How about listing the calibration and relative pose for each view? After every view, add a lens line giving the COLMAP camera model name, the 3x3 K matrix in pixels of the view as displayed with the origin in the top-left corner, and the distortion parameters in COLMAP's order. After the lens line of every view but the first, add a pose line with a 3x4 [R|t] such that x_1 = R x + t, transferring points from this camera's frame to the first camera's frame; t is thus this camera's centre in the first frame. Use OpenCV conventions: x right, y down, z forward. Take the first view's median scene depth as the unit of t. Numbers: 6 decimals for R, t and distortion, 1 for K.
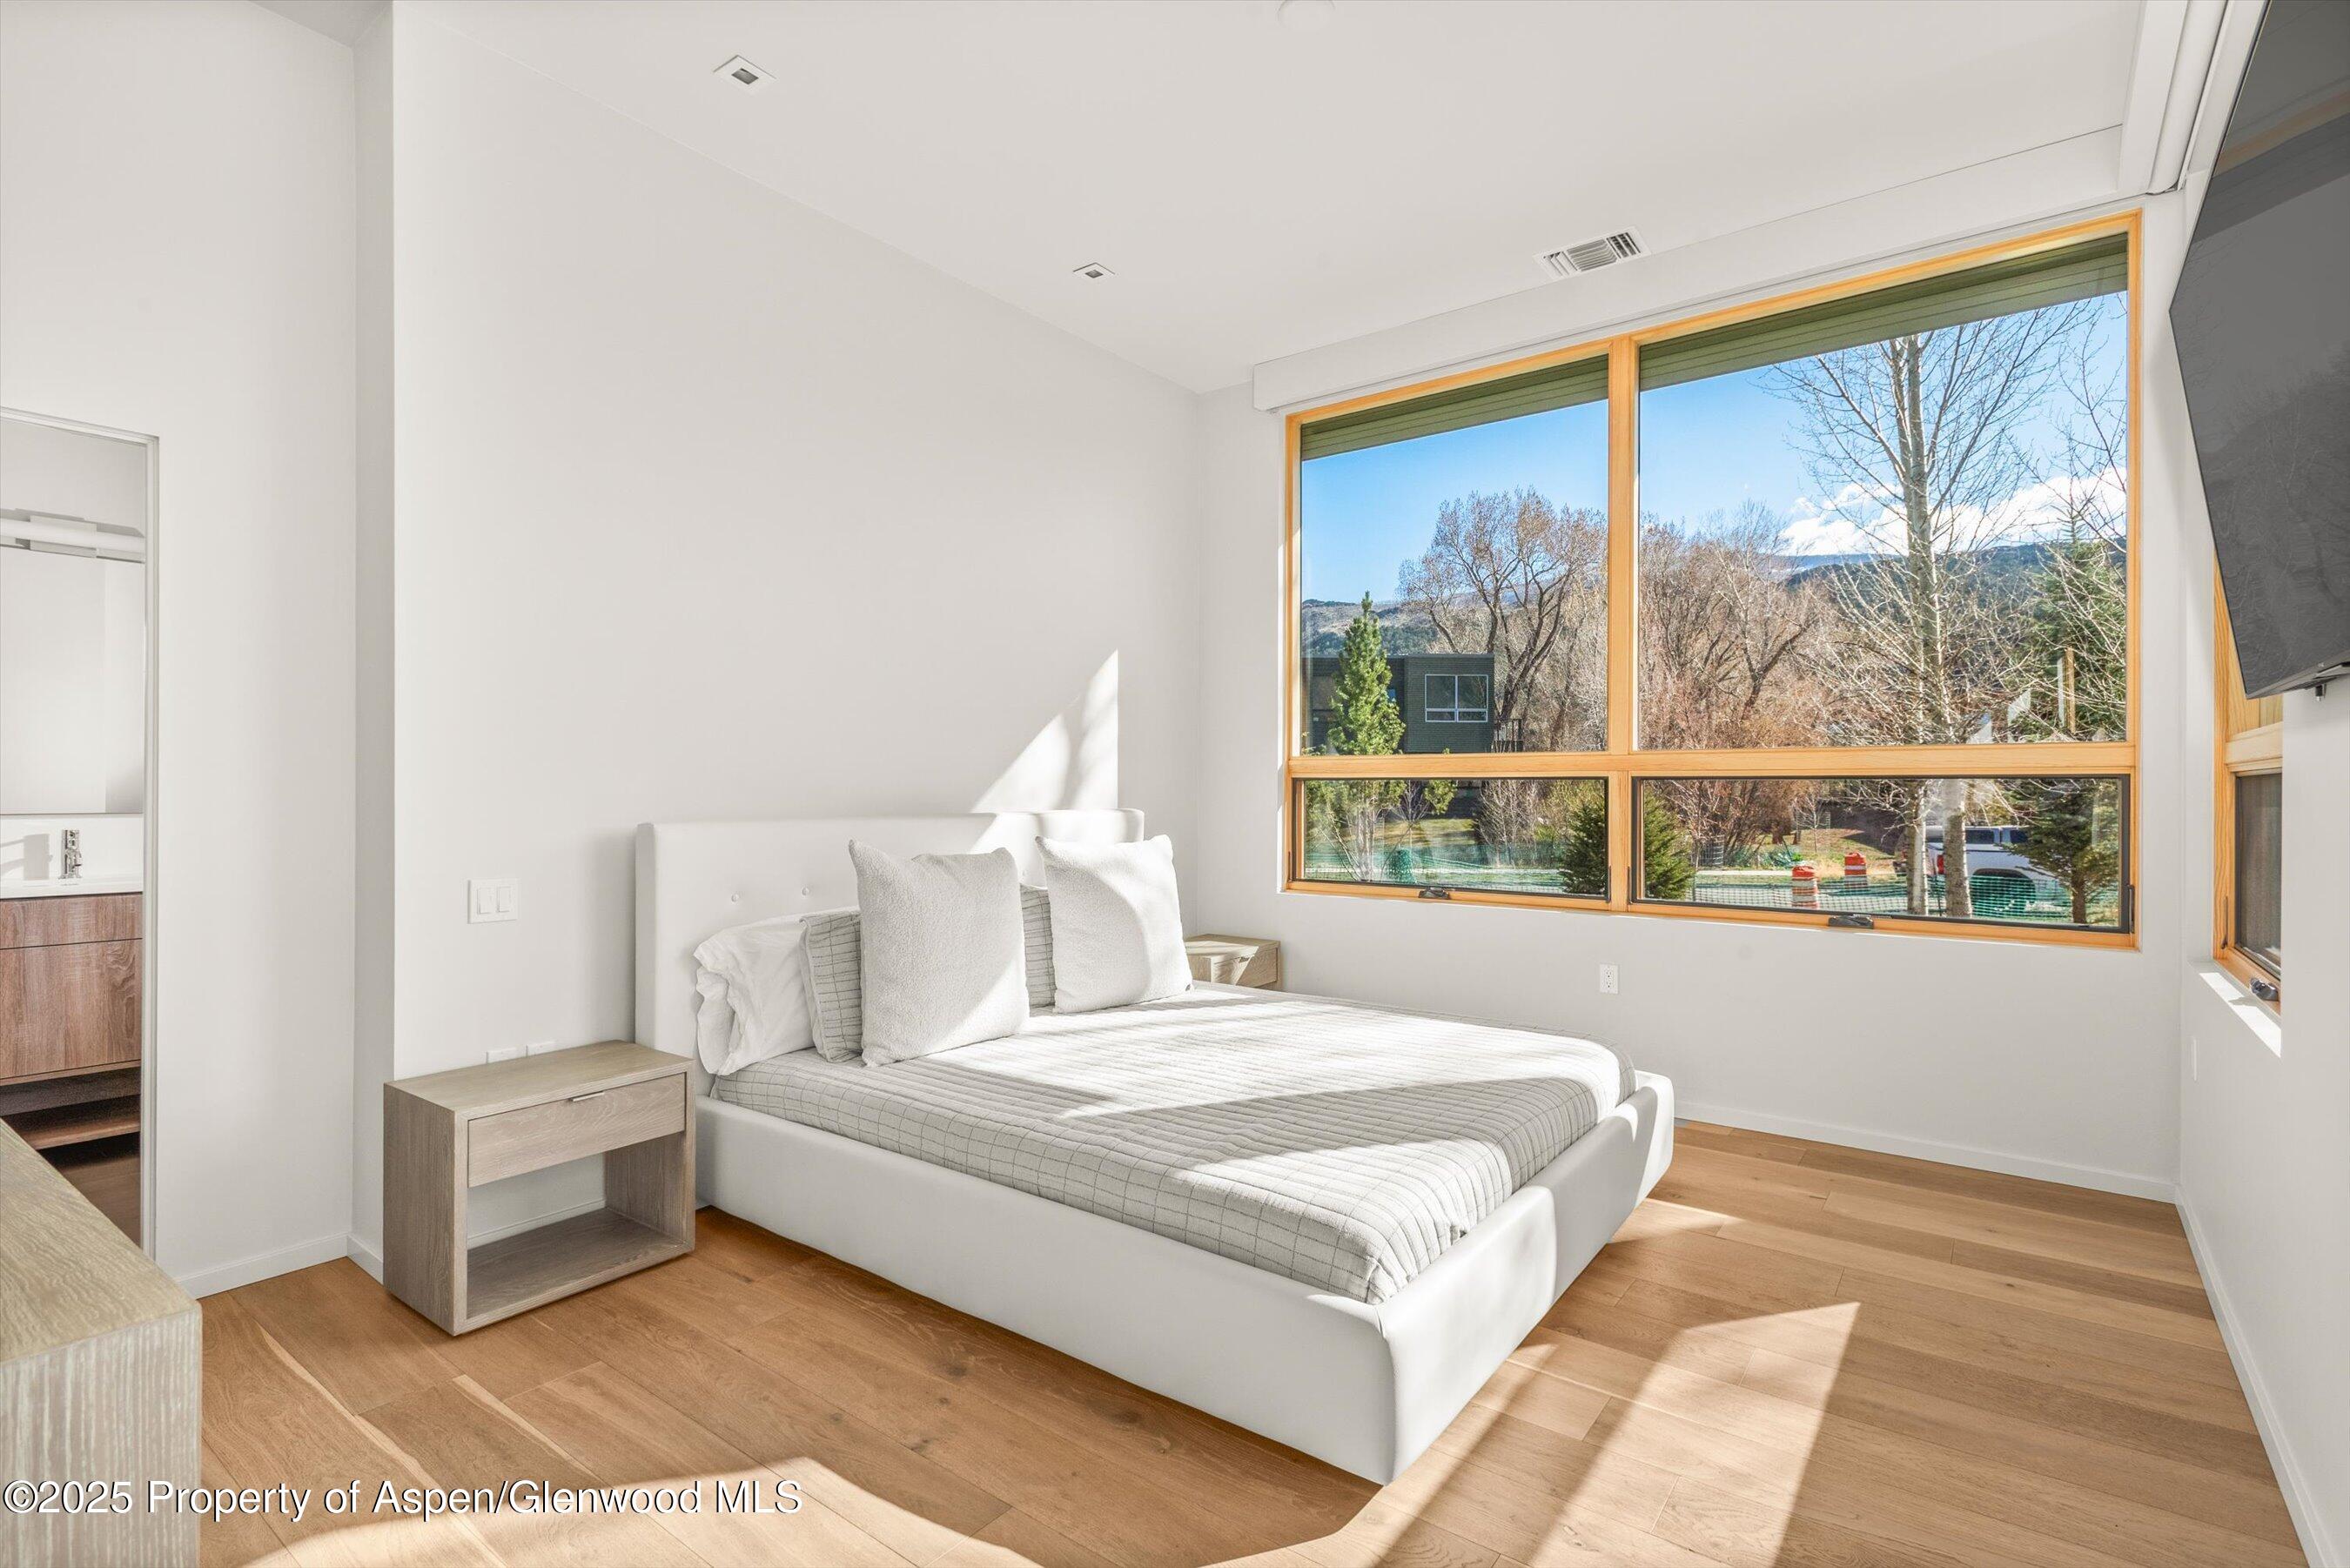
lens RADIAL K [[1101.2, 0, 1185.7], [0, 1101.2, 780.4], [0, 0, 1]] dist [0.006224, -0.002897]
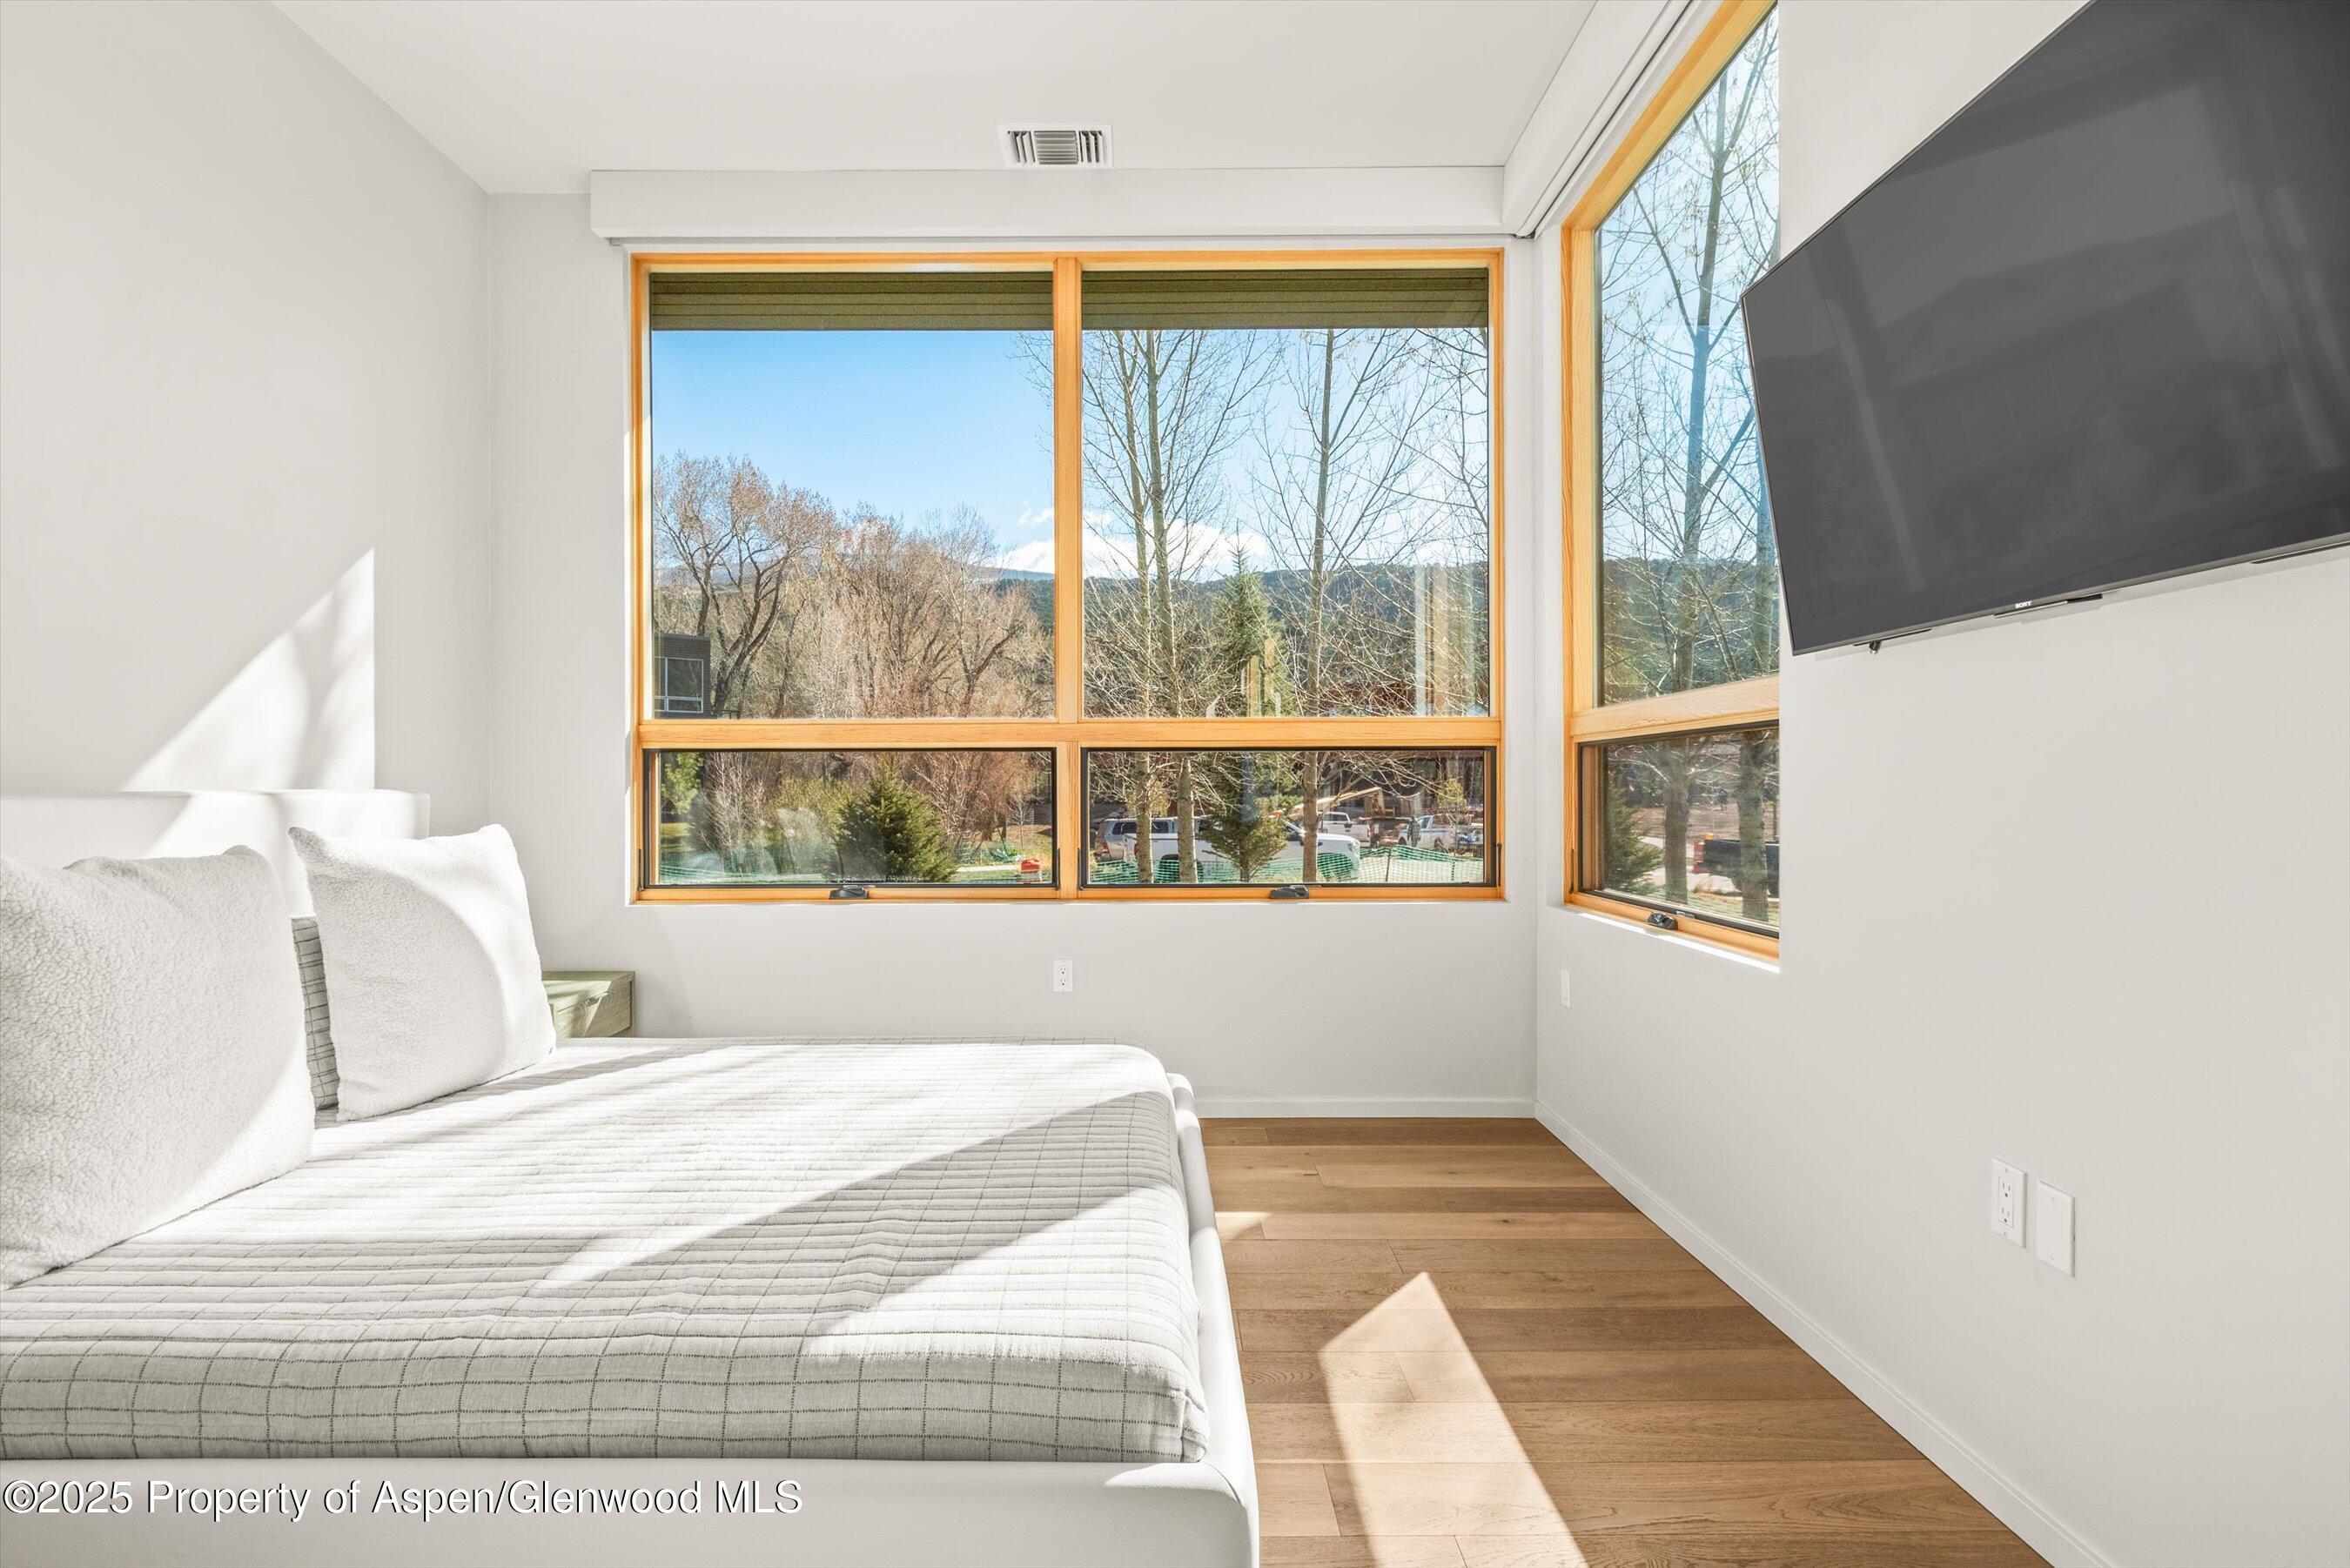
lens RADIAL K [[1195.5, 0, 1162.7], [0, 1195.5, 784.7], [0, 0, 1]] dist [-0.000019, -0.000336]
pose [[0.801244, -0.003752, 0.598326, -0.154078], [0.001285, 0.999989, 0.004551, 0.027610], [-0.598337, -0.002877, 0.801240, 0.222371]]
